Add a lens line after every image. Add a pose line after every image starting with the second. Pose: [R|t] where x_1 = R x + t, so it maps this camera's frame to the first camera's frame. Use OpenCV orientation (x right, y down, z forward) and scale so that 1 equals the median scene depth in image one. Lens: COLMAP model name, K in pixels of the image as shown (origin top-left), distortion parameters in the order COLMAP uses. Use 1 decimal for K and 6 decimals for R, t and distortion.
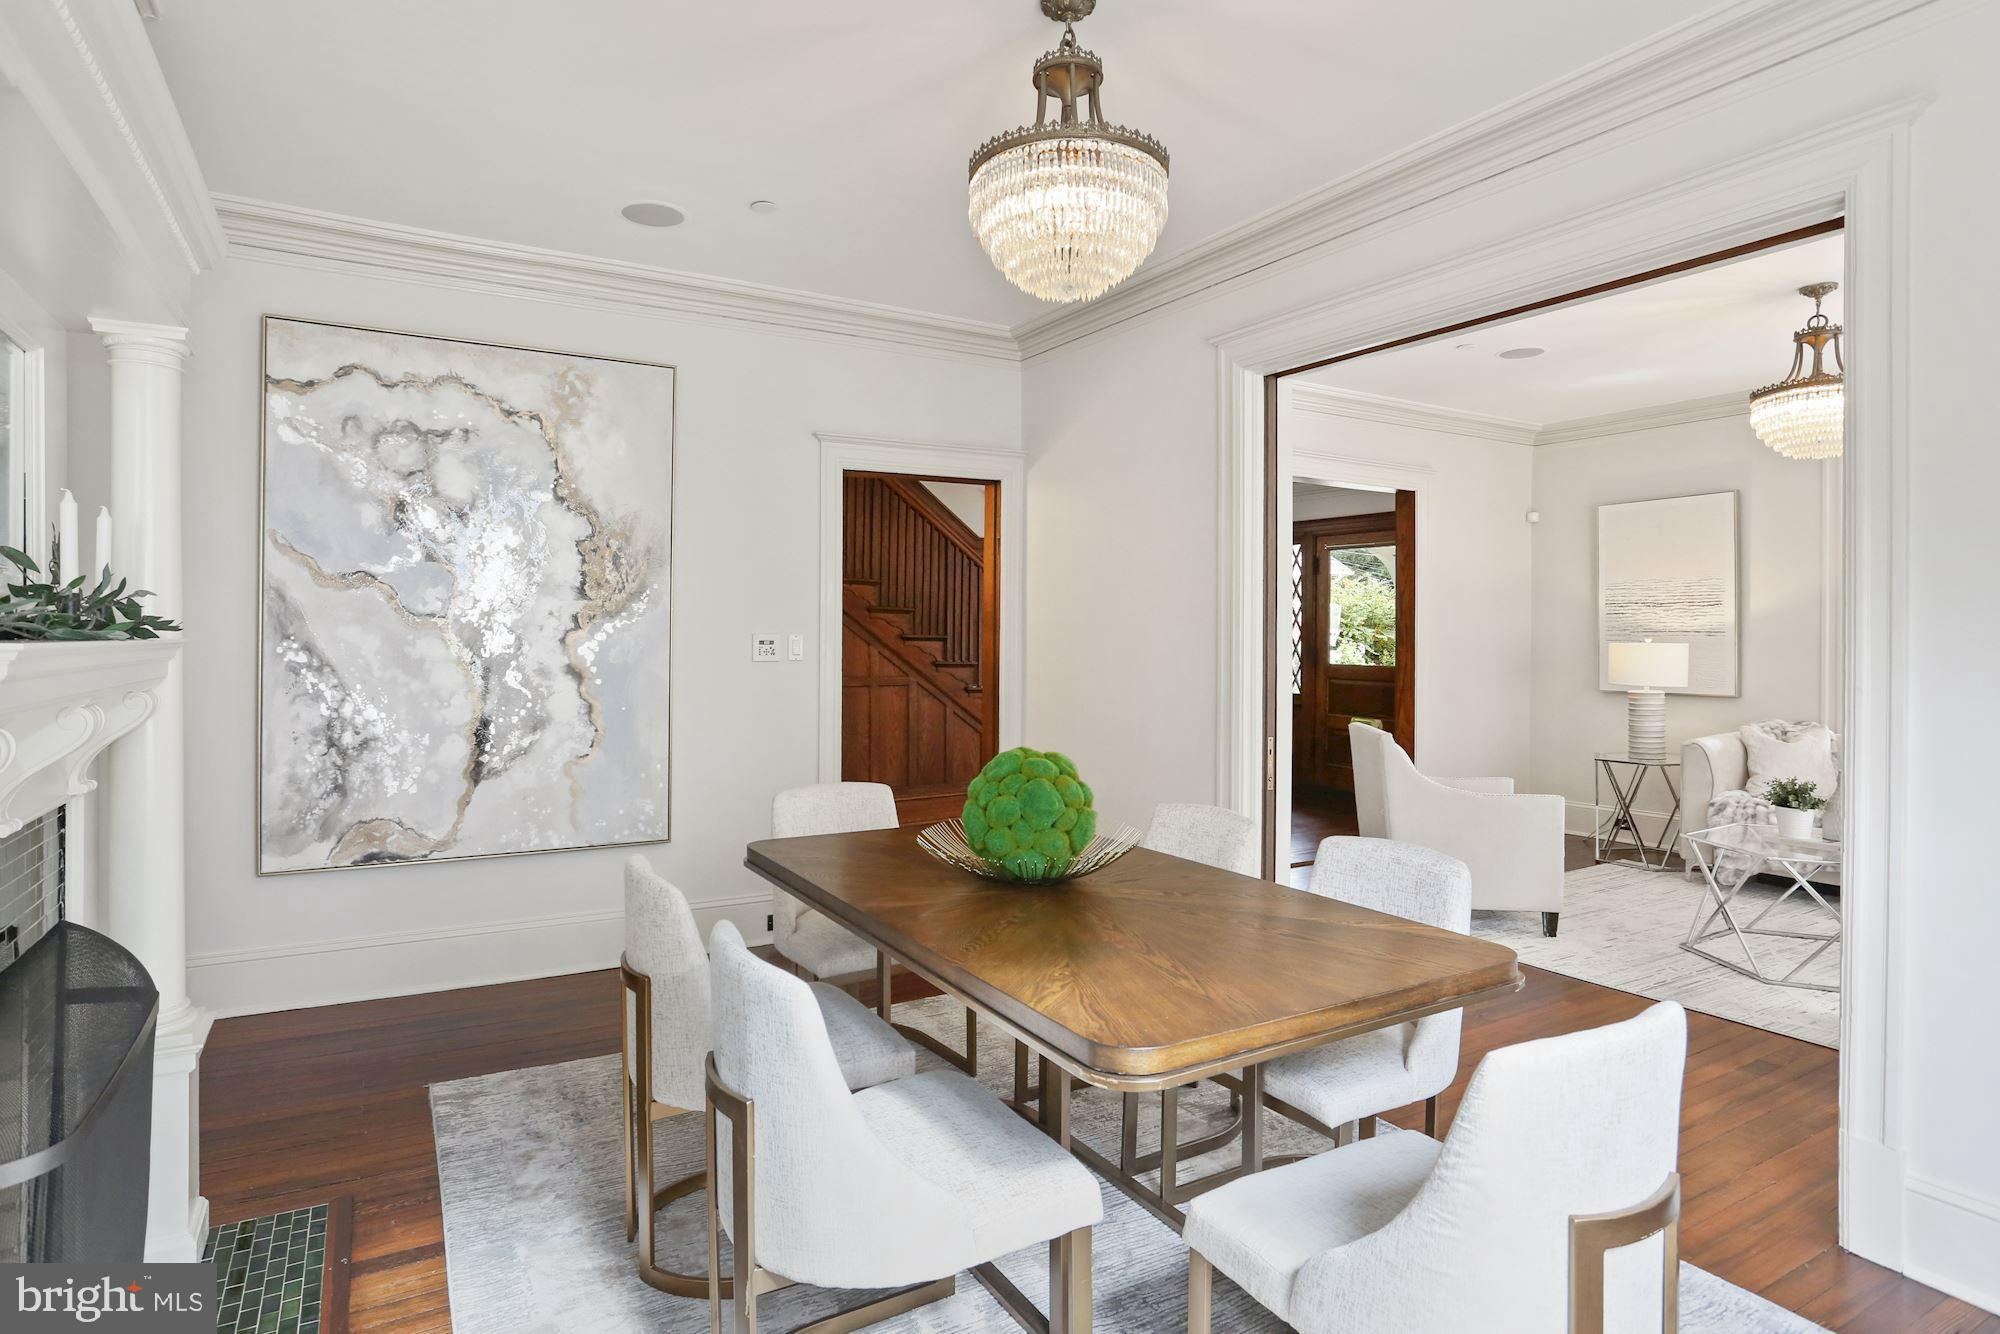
lens RADIAL K [[1041.8, 0, 1002.1], [0, 1041.8, 648.7], [0, 0, 1]] dist [-0.000818, -0.000088]
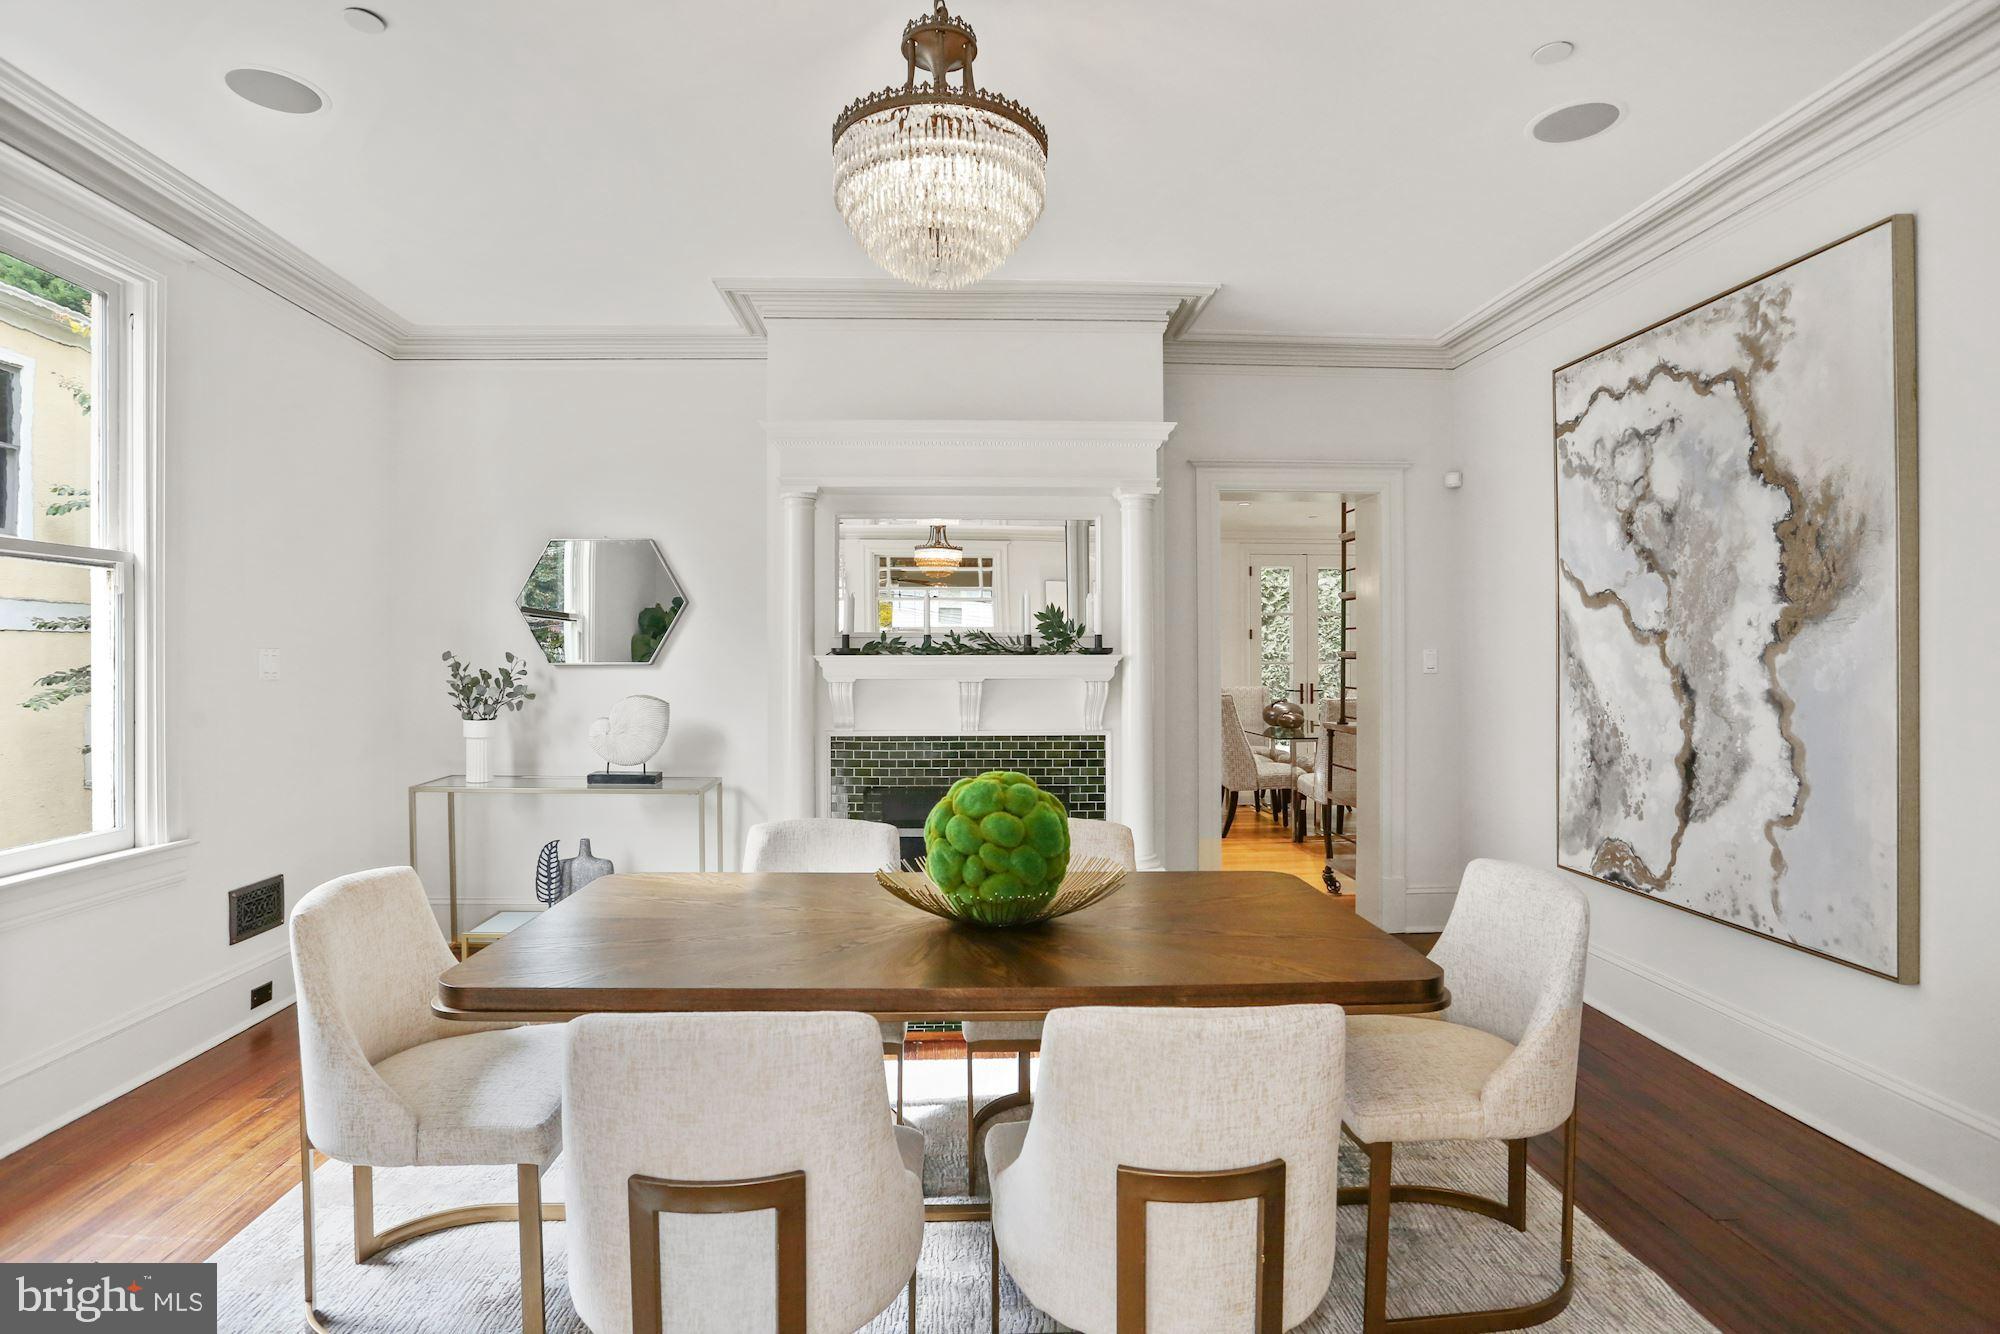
lens RADIAL K [[1041.8, 0, 1002.1], [0, 1041.8, 648.7], [0, 0, 1]] dist [-0.000818, -0.000088]
pose [[-0.432922, -0.006517, -0.901408, 0.514847], [-0.002093, 0.999978, -0.006224, -0.009221], [0.901429, -0.000808, -0.432926, 0.857404]]
